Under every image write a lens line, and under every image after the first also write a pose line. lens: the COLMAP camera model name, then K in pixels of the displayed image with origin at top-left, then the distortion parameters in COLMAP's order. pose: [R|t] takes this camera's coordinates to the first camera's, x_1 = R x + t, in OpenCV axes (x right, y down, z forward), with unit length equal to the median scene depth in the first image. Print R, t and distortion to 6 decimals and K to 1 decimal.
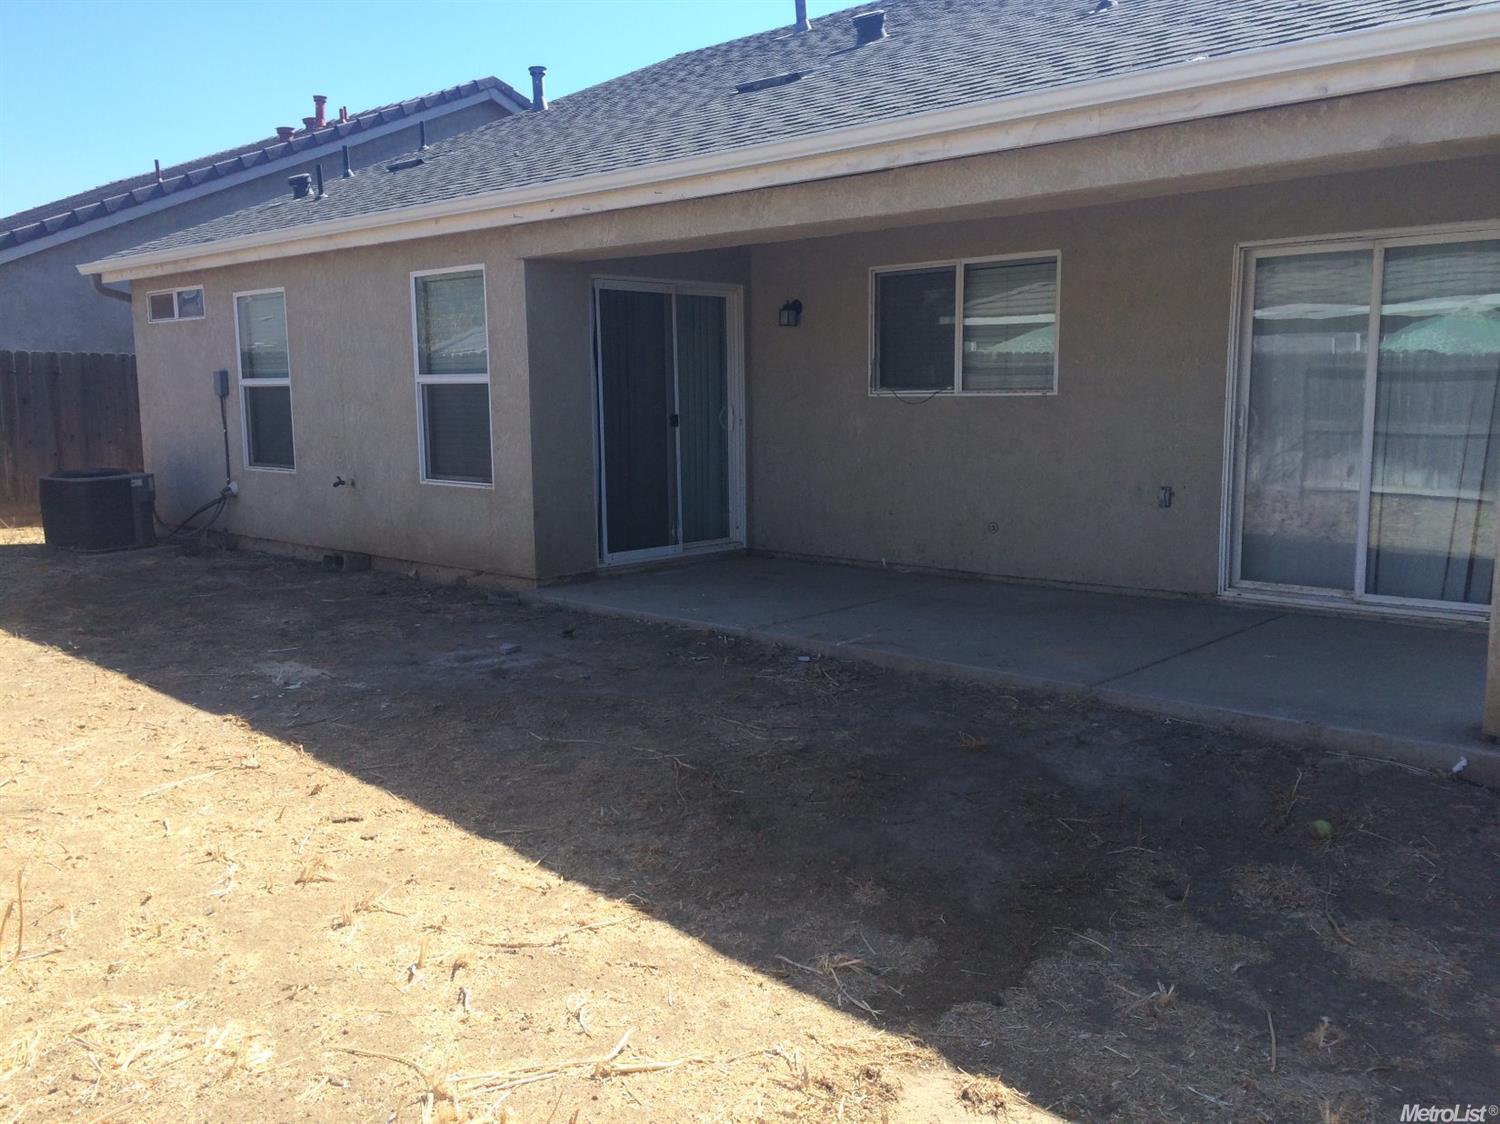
lens RADIAL K [[1286.9, 0, 744.8], [0, 1286.9, 566.4], [0, 0, 1]] dist [0.083097, -0.115466]
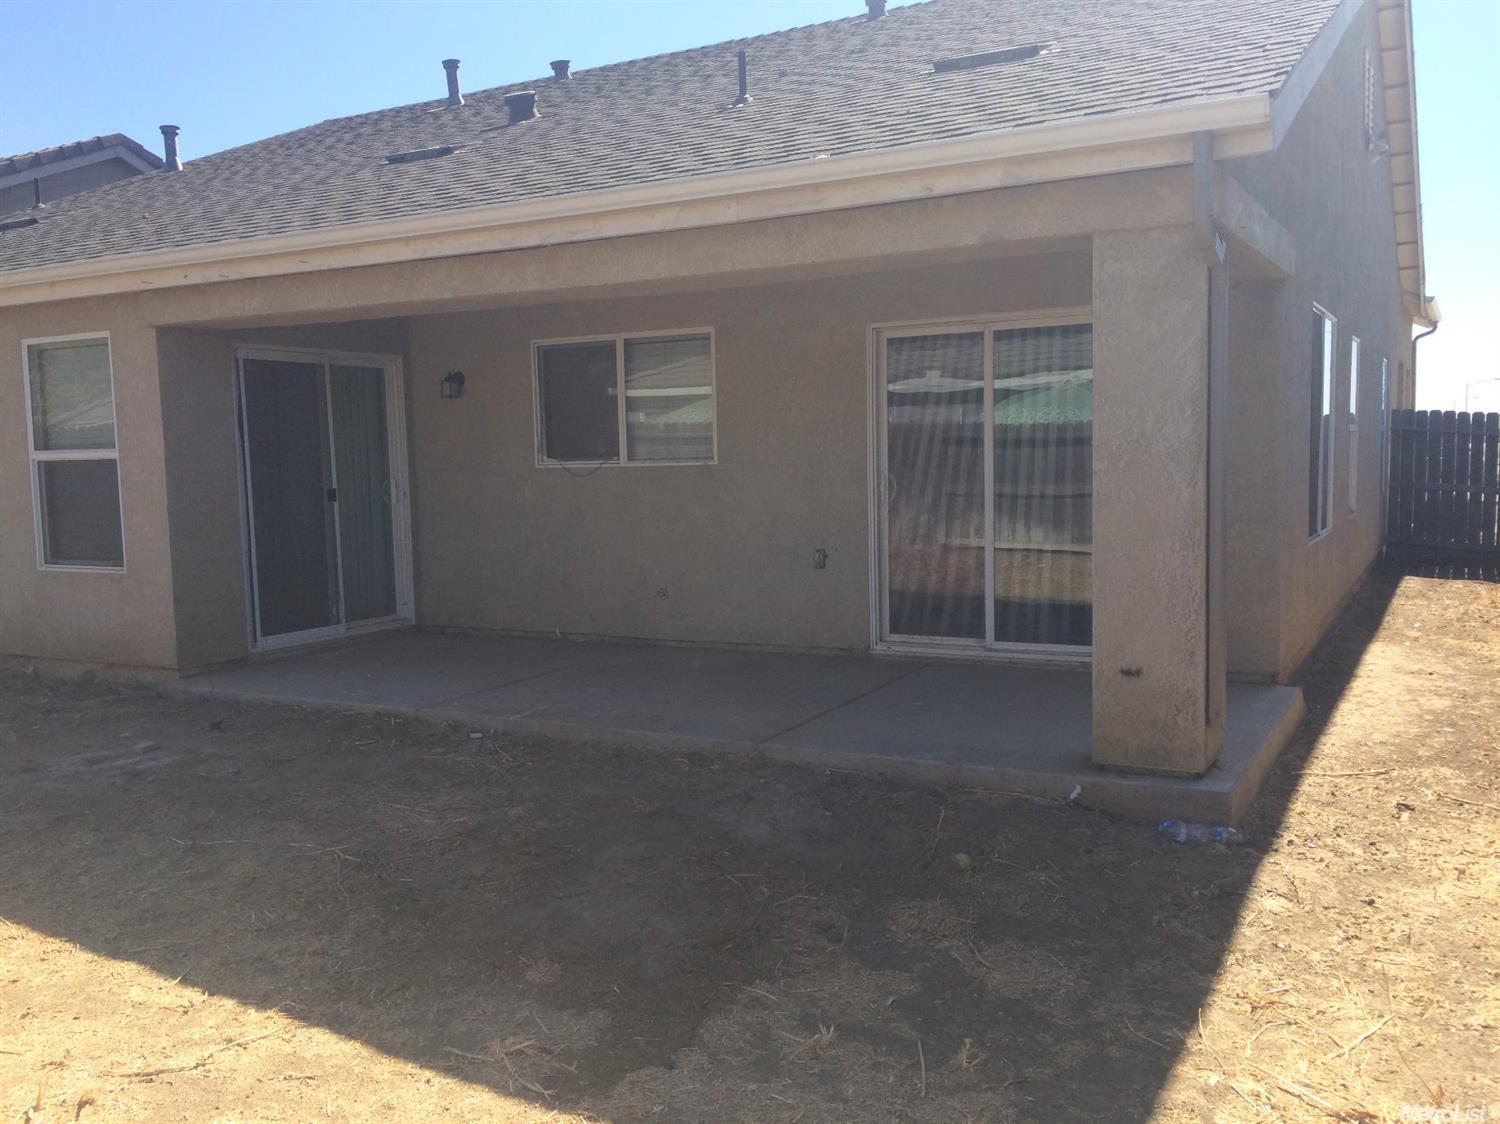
lens RADIAL K [[1286.9, 0, 744.8], [0, 1286.9, 566.4], [0, 0, 1]] dist [0.083097, -0.115466]
pose [[0.969011, -0.033921, 0.244678, 0.006810], [0.046770, 0.997804, -0.046894, -0.000803], [-0.242550, 0.056884, 0.968470, -0.006417]]
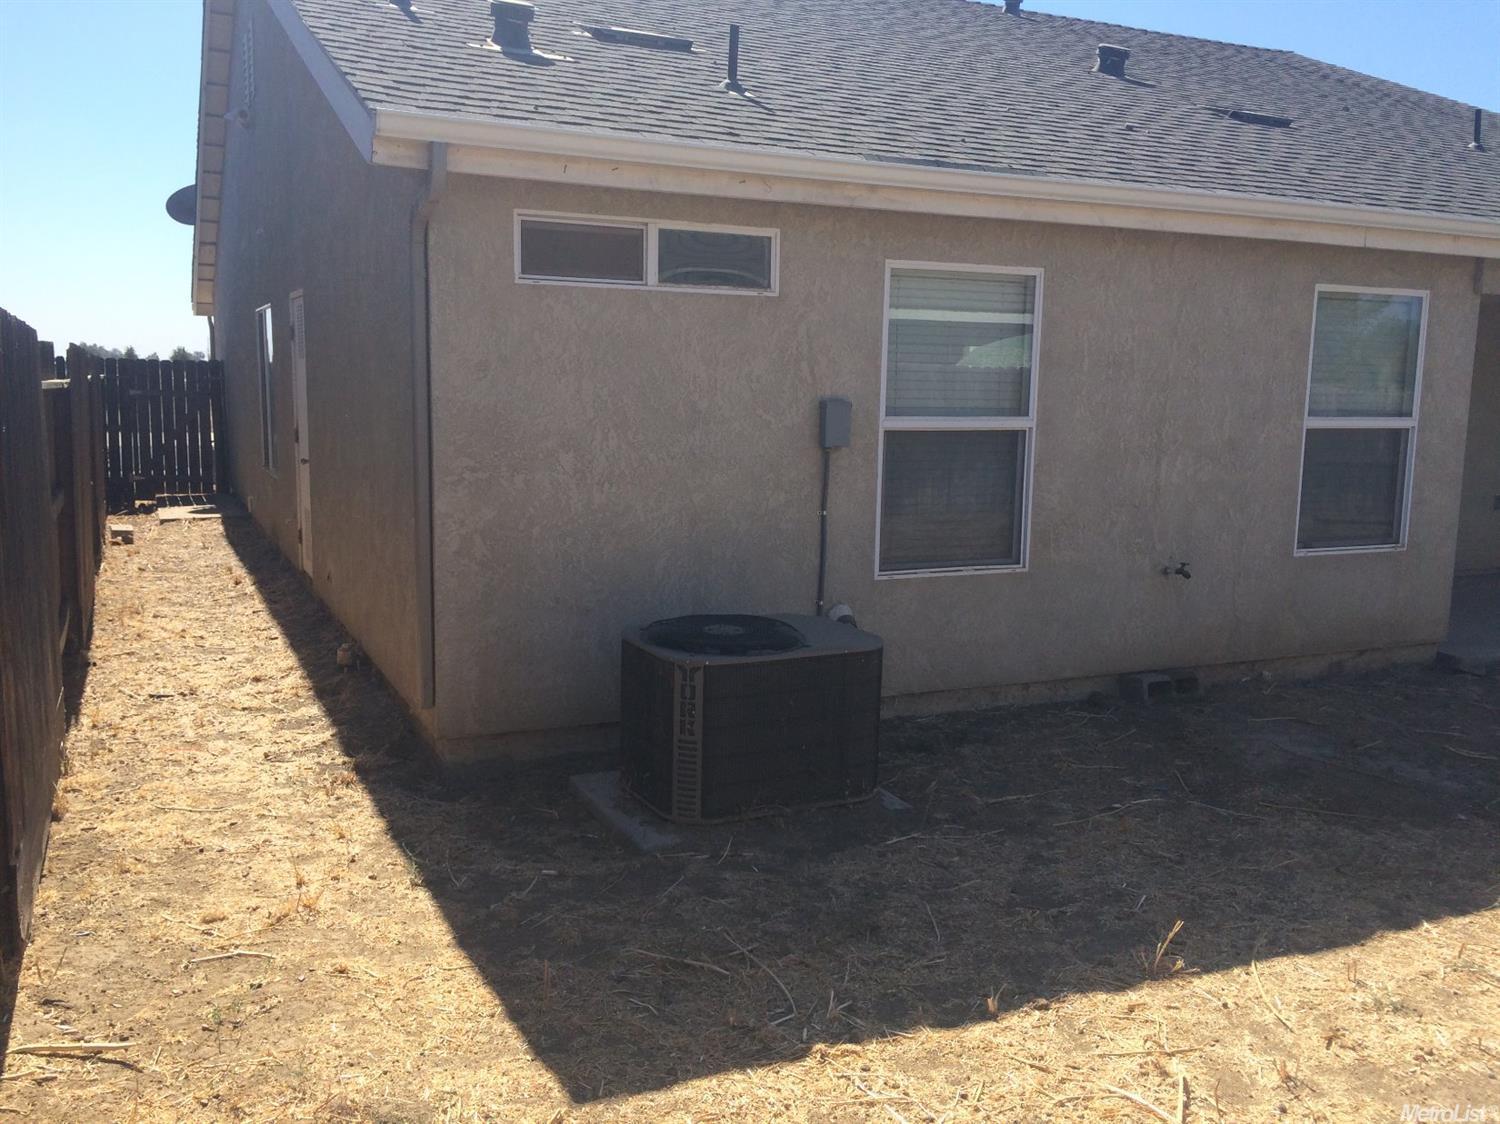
lens RADIAL K [[1286.9, 0, 744.8], [0, 1286.9, 566.4], [0, 0, 1]] dist [0.083097, -0.115466]
pose [[0.370539, -0.116292, 0.921508, -1.454584], [0.105880, 0.990952, 0.082481, -0.209563], [-0.922762, 0.067007, 0.379499, 1.343096]]
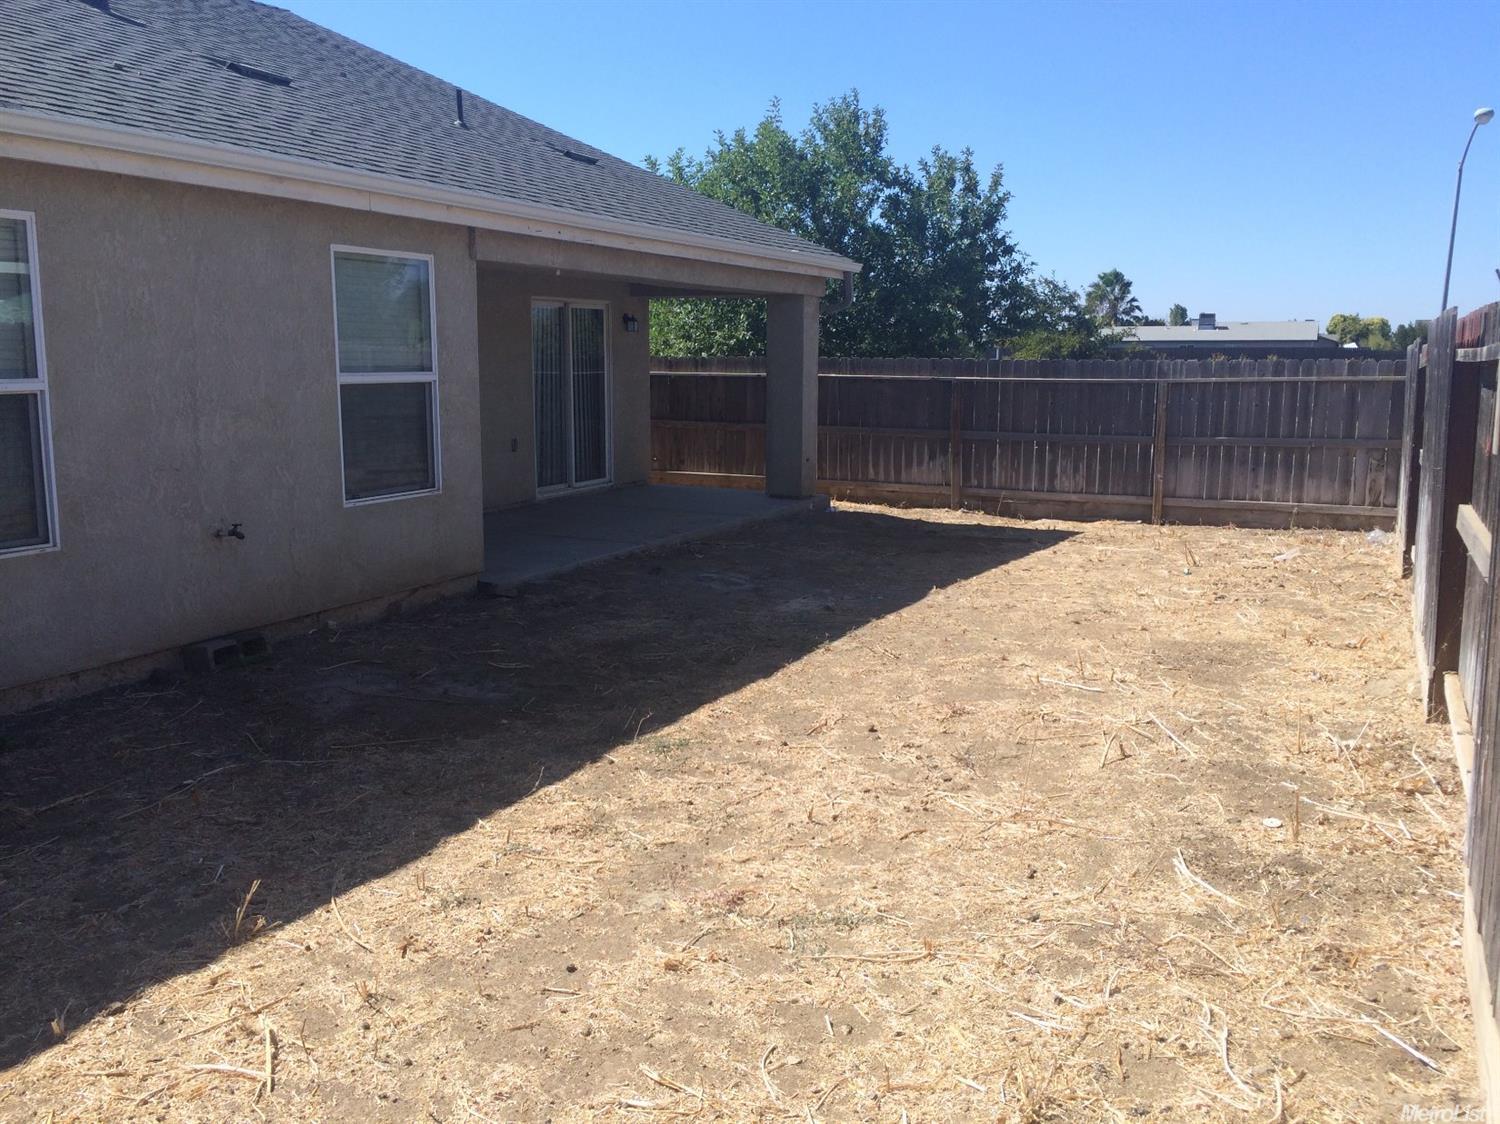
lens RADIAL K [[1290.9, 0, 750.0], [0, 1290.9, 562.0], [0, 0, 1]] dist [0.081463, -0.116656]
pose [[-0.311359, -0.146227, 0.938975, -1.460227], [0.127497, 0.972729, 0.193761, -0.207600], [-0.941701, 0.180046, -0.284224, 1.329455]]
